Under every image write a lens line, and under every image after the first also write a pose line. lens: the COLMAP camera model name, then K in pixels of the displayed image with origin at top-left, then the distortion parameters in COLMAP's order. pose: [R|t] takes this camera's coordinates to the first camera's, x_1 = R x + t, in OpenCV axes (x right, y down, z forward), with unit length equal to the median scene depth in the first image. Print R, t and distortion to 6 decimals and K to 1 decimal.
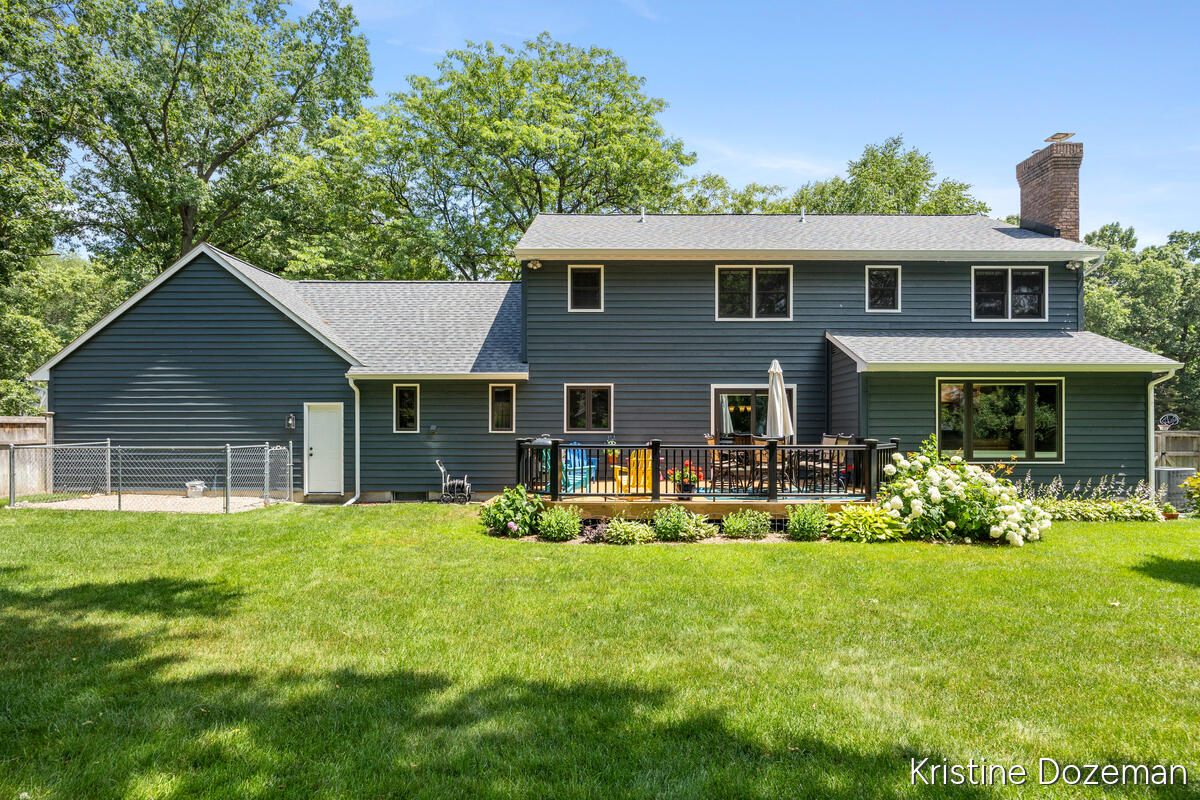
lens RADIAL K [[634.1, 0, 594.3], [0, 634.1, 422.1], [0, 0, 1]] dist [-0.004881, -0.000495]
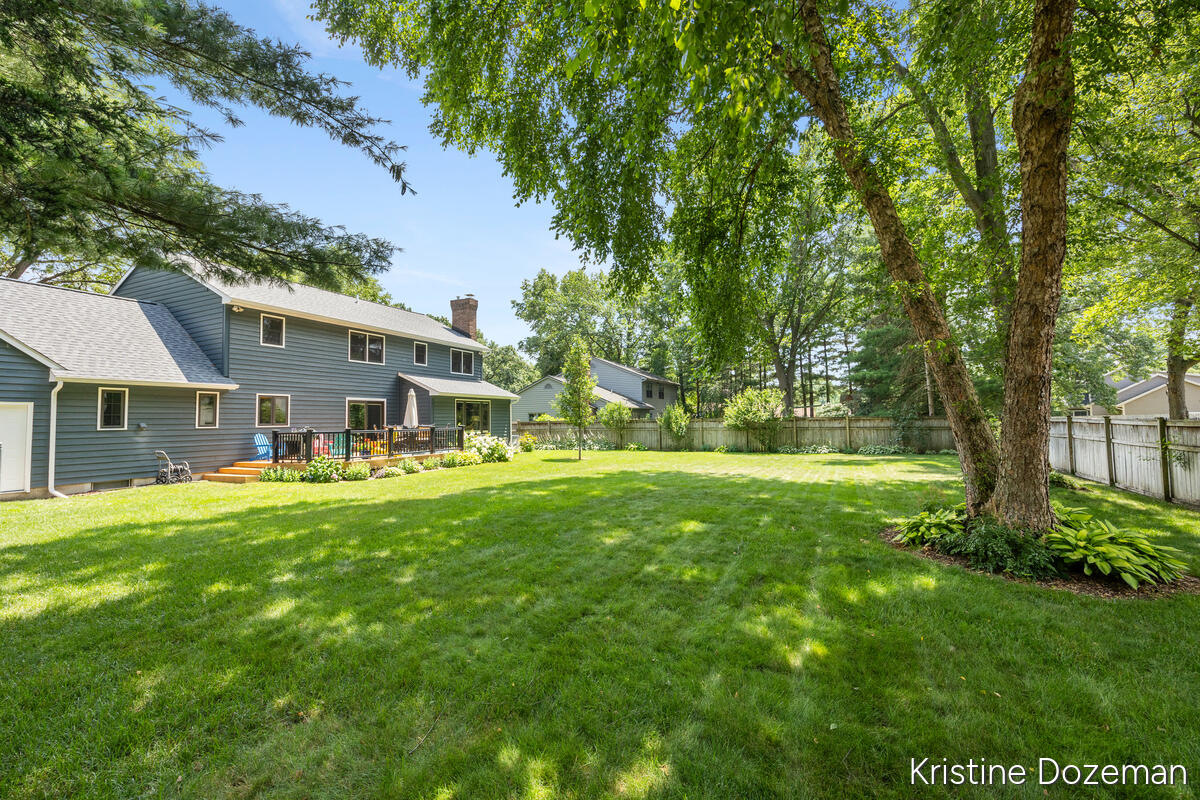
lens RADIAL K [[489.1, 0, 601.4], [0, 489.1, 399.9], [0, 0, 1]] dist [0.000392, 0.000042]
pose [[0.418846, 0.031830, 0.907499, -0.735098], [0.010391, 0.999152, -0.039840, 0.006854], [-0.907998, 0.026117, 0.418160, -0.188701]]
